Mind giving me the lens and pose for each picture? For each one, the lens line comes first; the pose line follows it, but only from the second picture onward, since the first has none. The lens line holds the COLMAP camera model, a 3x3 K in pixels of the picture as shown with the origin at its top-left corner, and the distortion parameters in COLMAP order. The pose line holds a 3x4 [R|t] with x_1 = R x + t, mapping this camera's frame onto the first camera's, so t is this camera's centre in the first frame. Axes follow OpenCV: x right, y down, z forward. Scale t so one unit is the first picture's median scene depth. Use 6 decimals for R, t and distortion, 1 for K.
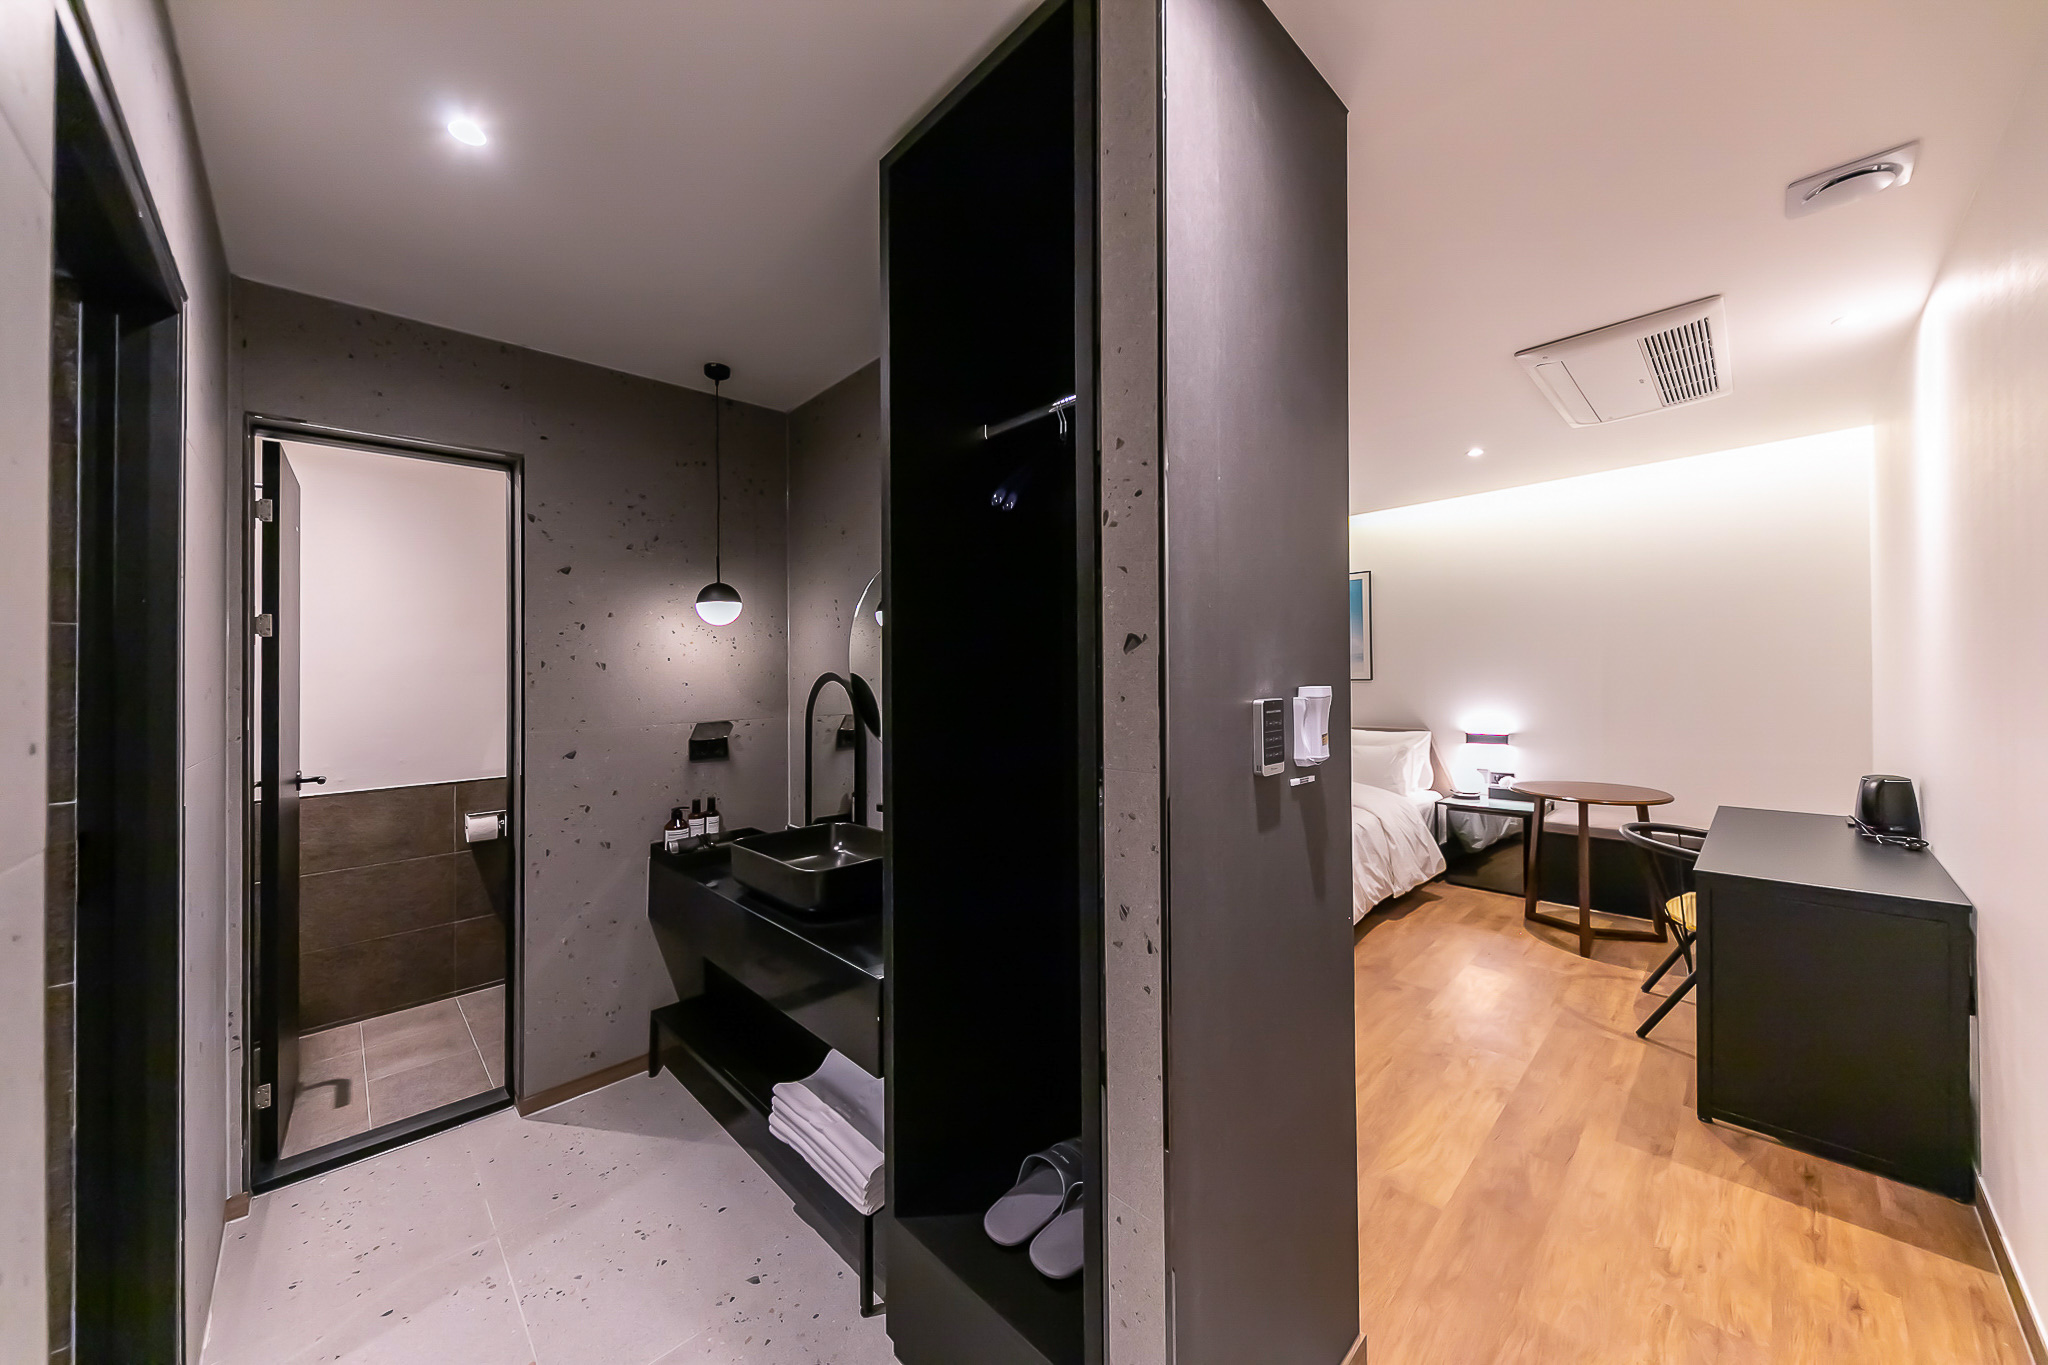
lens RADIAL K [[715.1, 0, 986.3], [0, 715.1, 690.6], [0, 0, 1]] dist [0.019518, 0.000056]
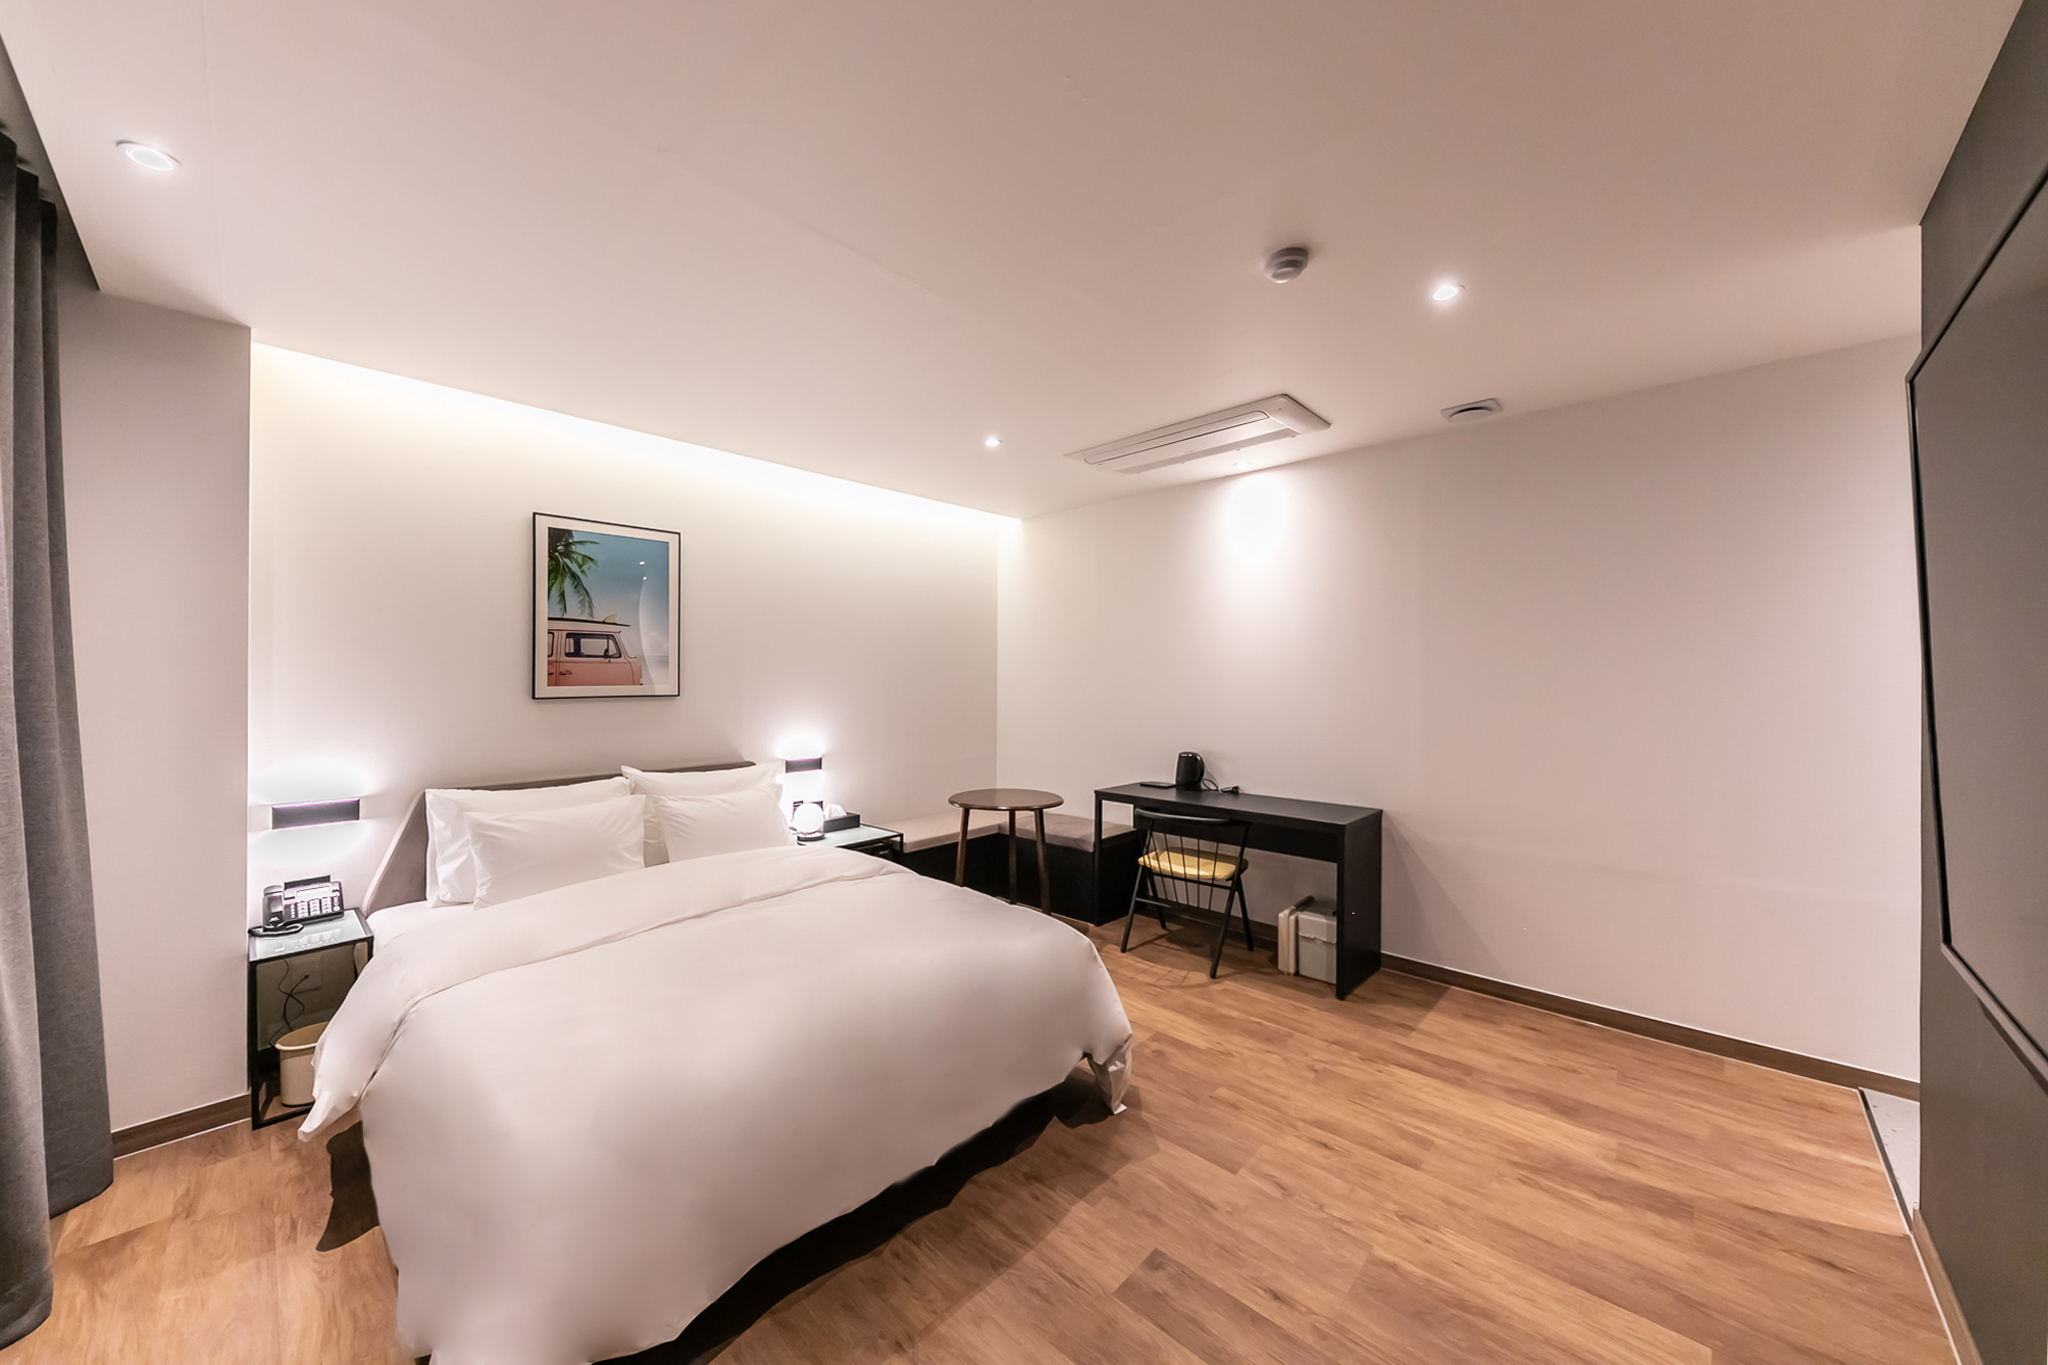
lens RADIAL K [[753.6, 0, 1021.8], [0, 753.6, 668.9], [0, 0, 1]] dist [0.021611, -0.000123]
pose [[-0.091302, 0.020098, 0.995620, -0.288635], [0.020616, 0.999620, -0.018289, -0.029845], [-0.995610, 0.018856, -0.091682, 1.086129]]
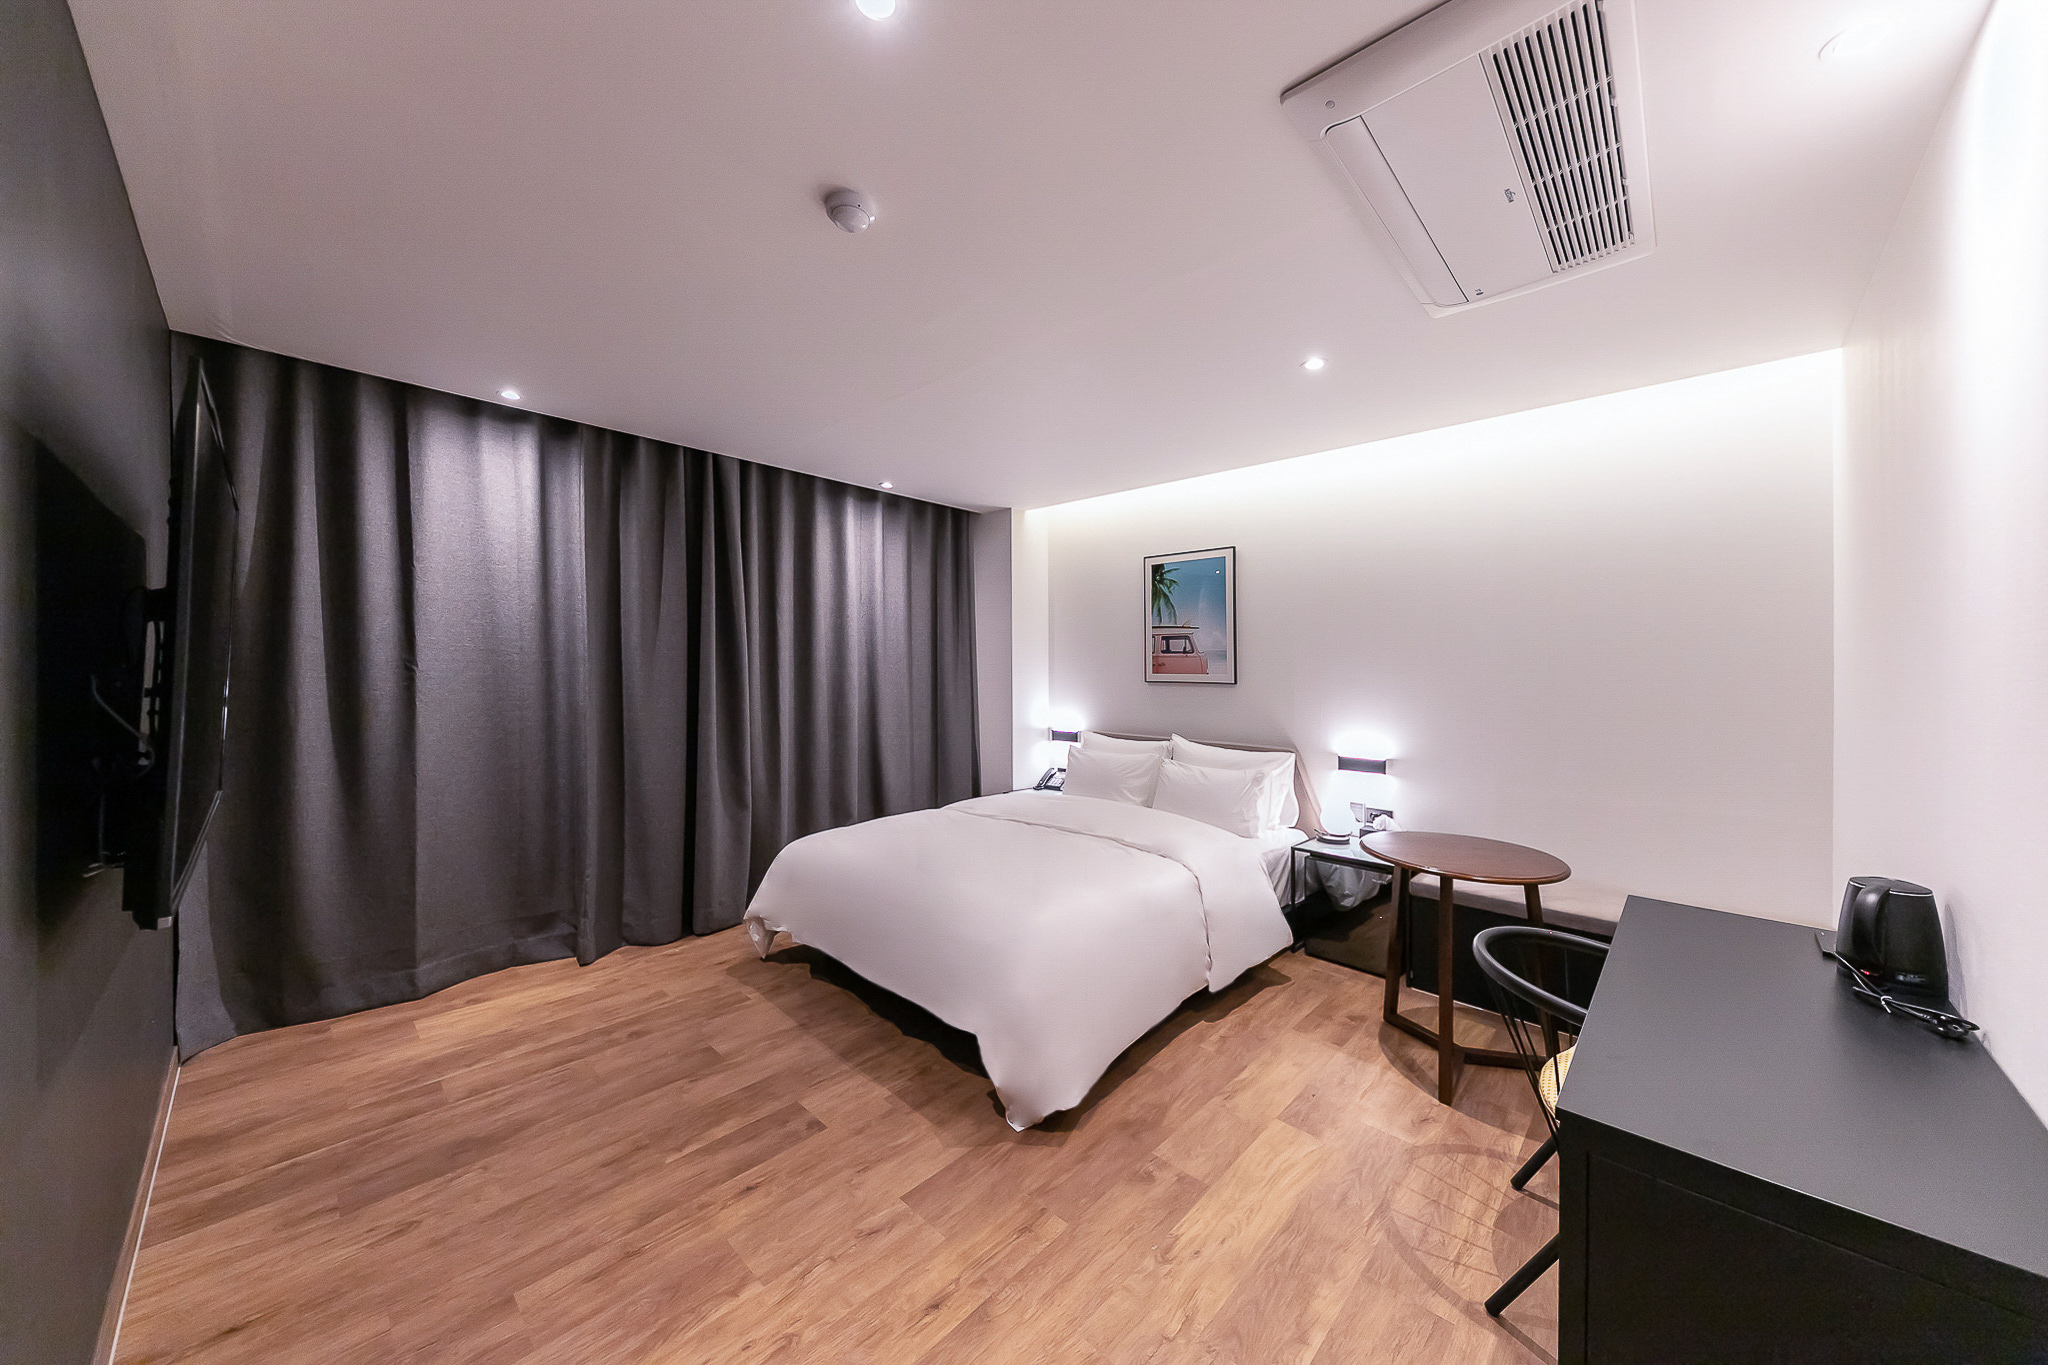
lens RADIAL K [[712.1, 0, 1008.2], [0, 712.1, 673.0], [0, 0, 1]] dist [0.012531, -0.000207]
pose [[0.998115, 0.027617, 0.054812, 0.351647], [-0.026870, 0.999536, -0.014322, -0.013744], [-0.055182, 0.012822, 0.998394, 0.330805]]
